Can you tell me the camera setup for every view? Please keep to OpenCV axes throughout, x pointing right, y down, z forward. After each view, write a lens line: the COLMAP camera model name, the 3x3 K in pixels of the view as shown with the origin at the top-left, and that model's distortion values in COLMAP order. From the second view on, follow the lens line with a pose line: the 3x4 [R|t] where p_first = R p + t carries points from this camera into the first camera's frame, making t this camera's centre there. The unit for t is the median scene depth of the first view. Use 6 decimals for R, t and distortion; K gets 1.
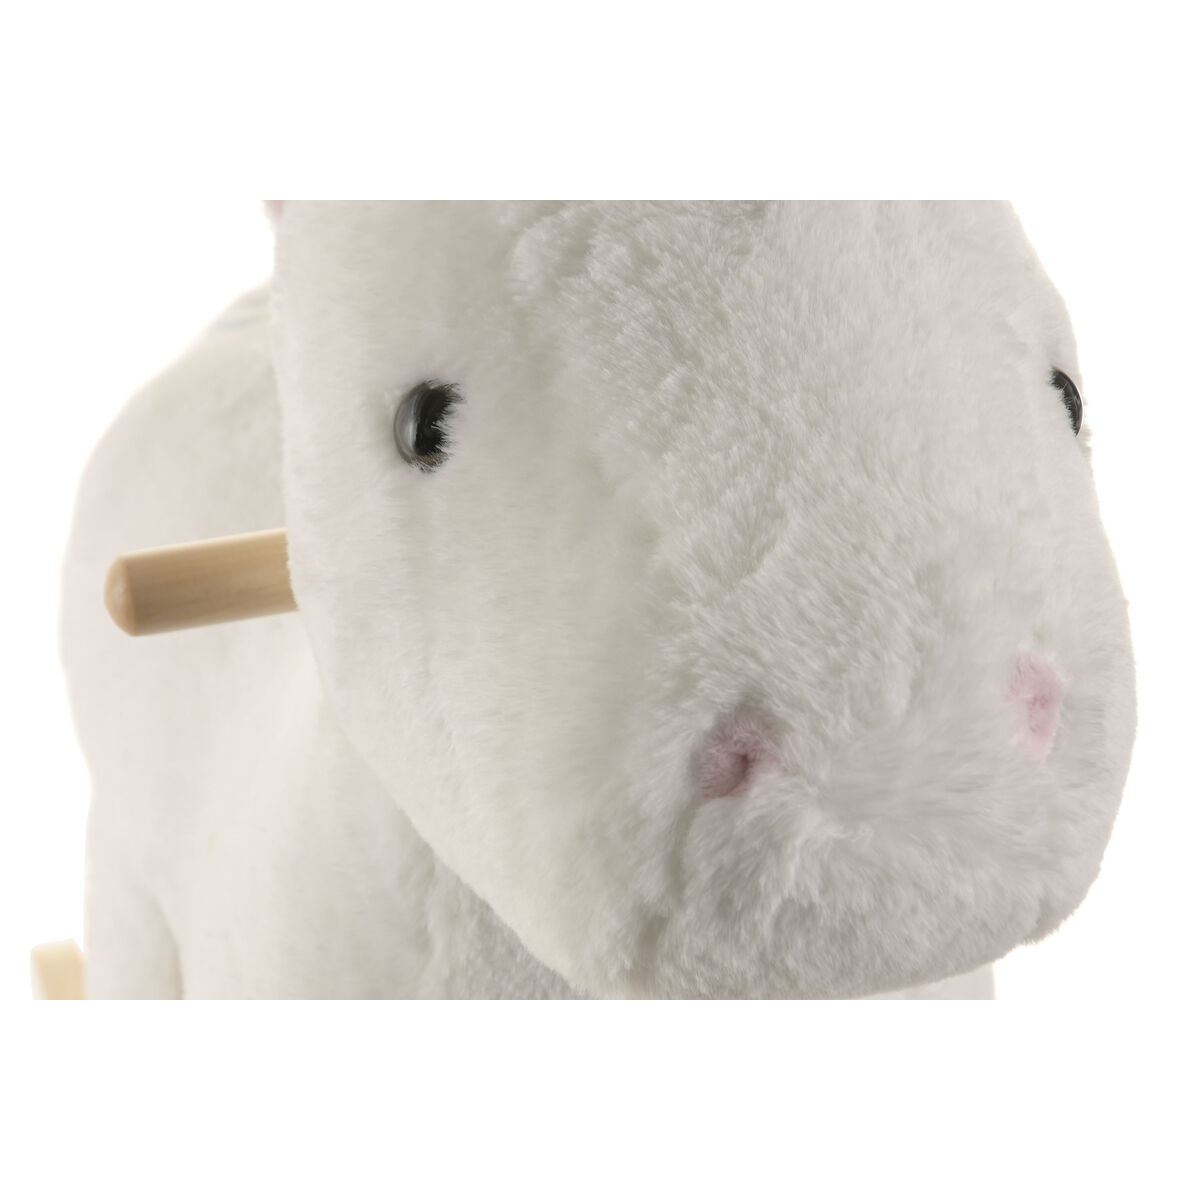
lens RADIAL K [[4055.2, 0, 600.2], [0, 4055.2, 604.8], [0, 0, 1]] dist [-0.011532, 0.000000]
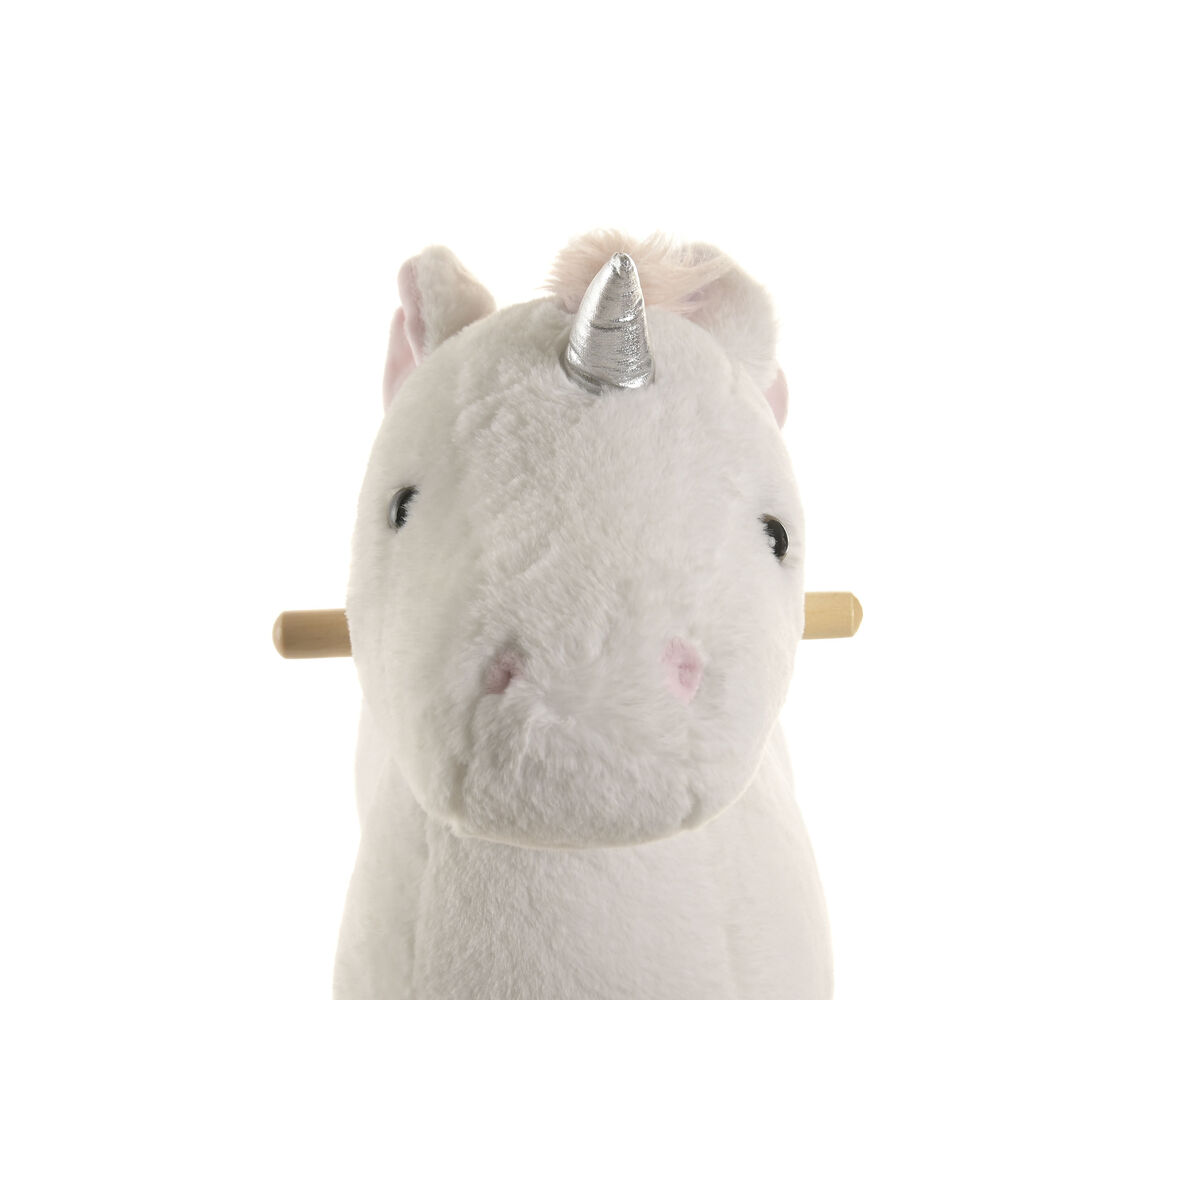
lens RADIAL K [[3422.7, 0, 602.2], [0, 3422.7, 597.4], [0, 0, 1]] dist [0.307383, 0.000000]
pose [[0.969014, 0.078336, -0.234256, 0.417788], [-0.120151, 0.978104, -0.169933, 0.251121], [0.215815, 0.192813, 0.957208, -0.444558]]
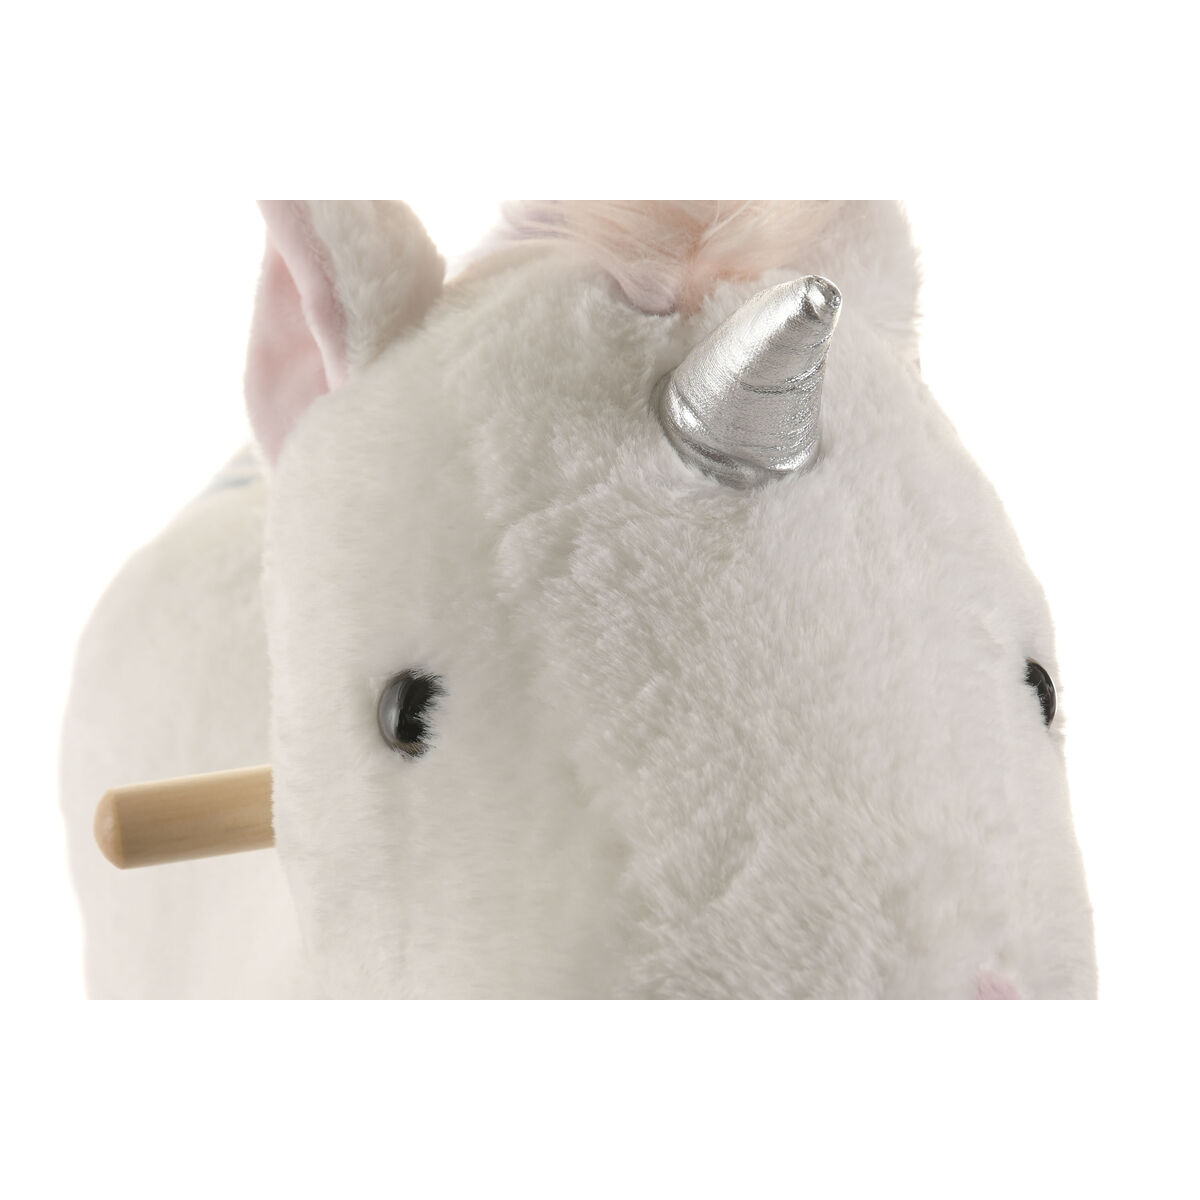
lens RADIAL K [[4055.2, 0, 598.5], [0, 4055.2, 599.4], [0, 0, 1]] dist [-0.011532, 0.000000]
pose [[0.999576, 0.028288, -0.006865, 0.011318], [-0.028107, 0.999289, 0.025124, -0.103625], [0.007571, -0.024921, 0.999661, -0.018119]]
